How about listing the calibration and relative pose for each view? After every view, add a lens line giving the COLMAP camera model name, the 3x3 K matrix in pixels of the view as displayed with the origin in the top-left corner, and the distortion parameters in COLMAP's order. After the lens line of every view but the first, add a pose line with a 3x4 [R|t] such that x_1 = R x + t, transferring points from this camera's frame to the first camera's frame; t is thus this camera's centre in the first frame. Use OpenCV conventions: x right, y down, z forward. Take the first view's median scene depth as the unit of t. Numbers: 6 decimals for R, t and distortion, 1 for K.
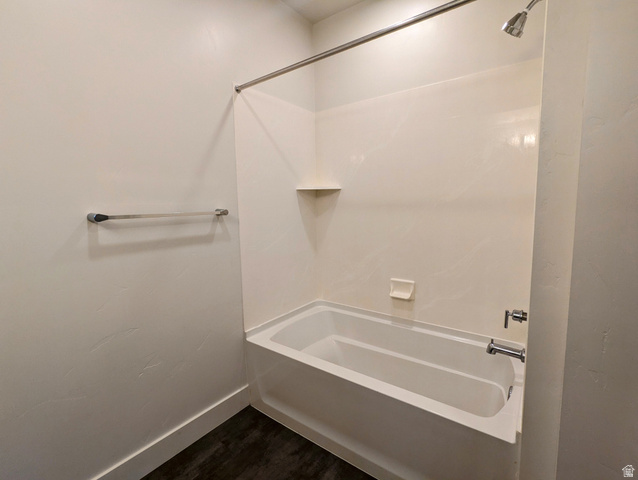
lens RADIAL K [[302.9, 0, 319.0], [0, 302.9, 240.0], [0, 0, 1]] dist [-0.003059, -0.000558]
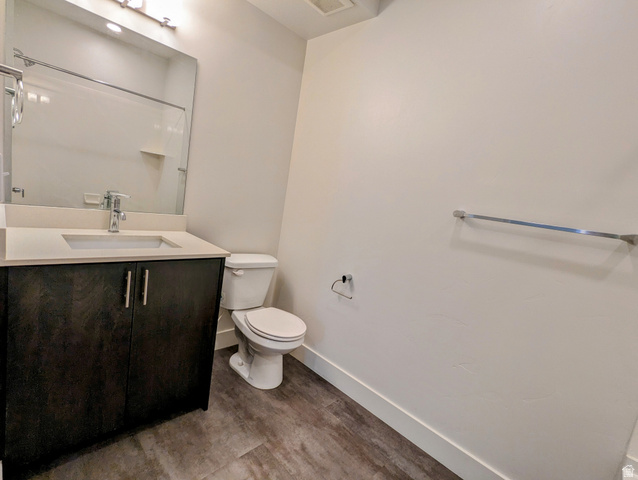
lens RADIAL K [[302.9, 0, 319.0], [0, 302.9, 240.0], [0, 0, 1]] dist [-0.003059, -0.000558]
pose [[-0.139451, 0.155350, -0.977967, 0.712855], [-0.240548, 0.952720, 0.185639, -0.102754], [0.960568, 0.261135, -0.095489, 0.930369]]
